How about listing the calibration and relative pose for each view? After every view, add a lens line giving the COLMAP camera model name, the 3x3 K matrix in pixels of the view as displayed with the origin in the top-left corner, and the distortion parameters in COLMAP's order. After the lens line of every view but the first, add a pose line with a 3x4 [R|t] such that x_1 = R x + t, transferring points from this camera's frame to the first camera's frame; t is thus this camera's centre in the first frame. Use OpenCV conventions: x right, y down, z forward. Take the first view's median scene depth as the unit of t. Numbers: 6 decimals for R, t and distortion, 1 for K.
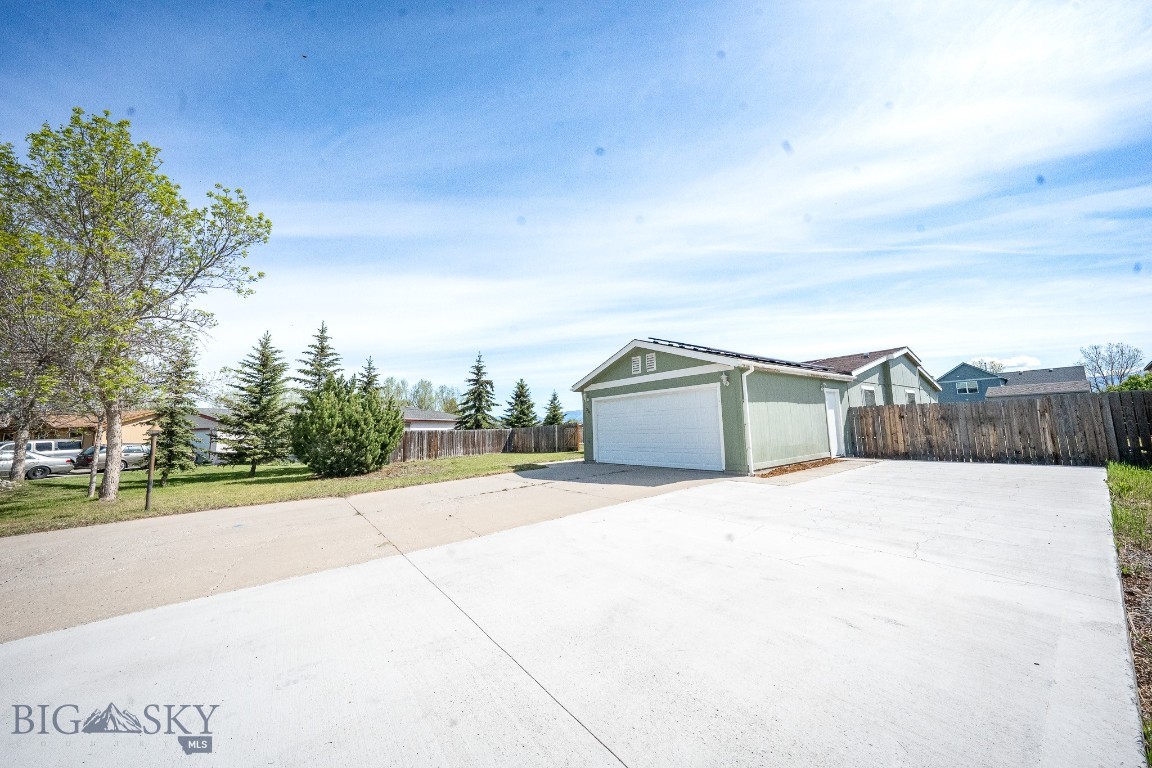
lens RADIAL K [[397.5, 0, 576.0], [0, 397.5, 384.0], [0, 0, 1]] dist [-0.016571, 0.000223]
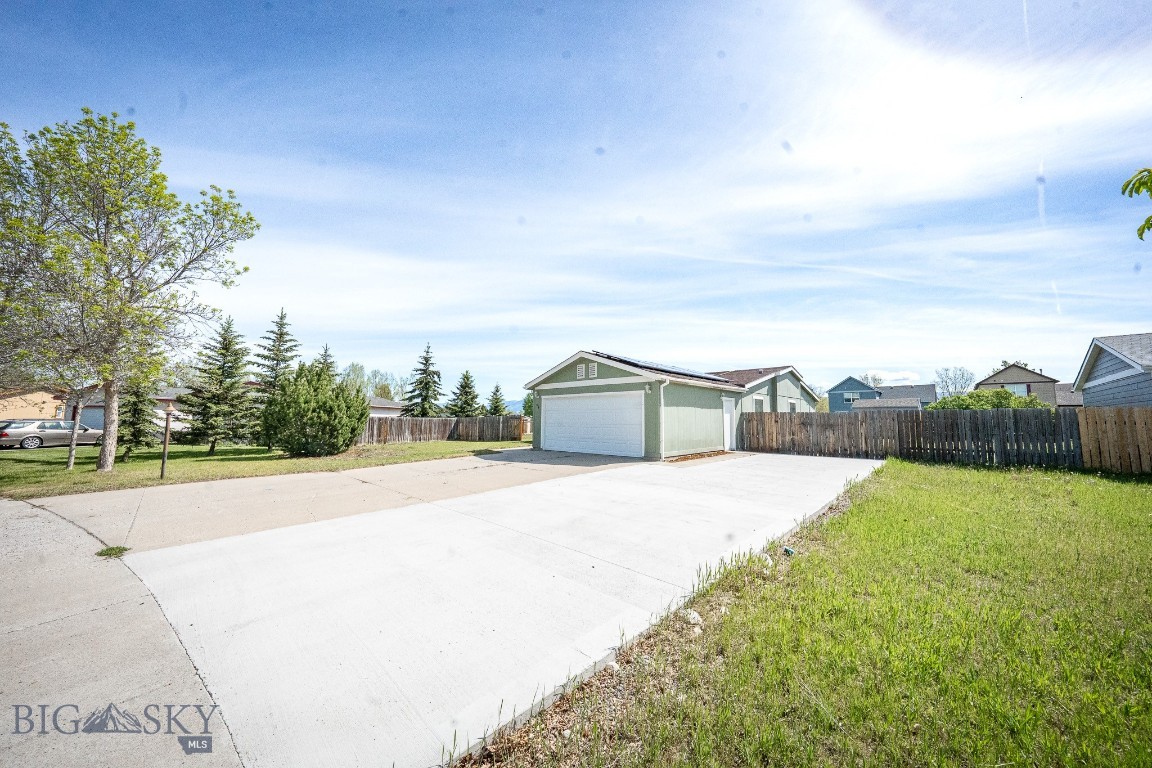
lens RADIAL K [[397.5, 0, 576.0], [0, 397.5, 384.0], [0, 0, 1]] dist [-0.016571, 0.000223]
pose [[0.985911, 0.051173, 0.159253, -0.045773], [-0.054309, 0.998405, 0.015397, -0.021464], [-0.158211, -0.023829, 0.987118, -0.170473]]
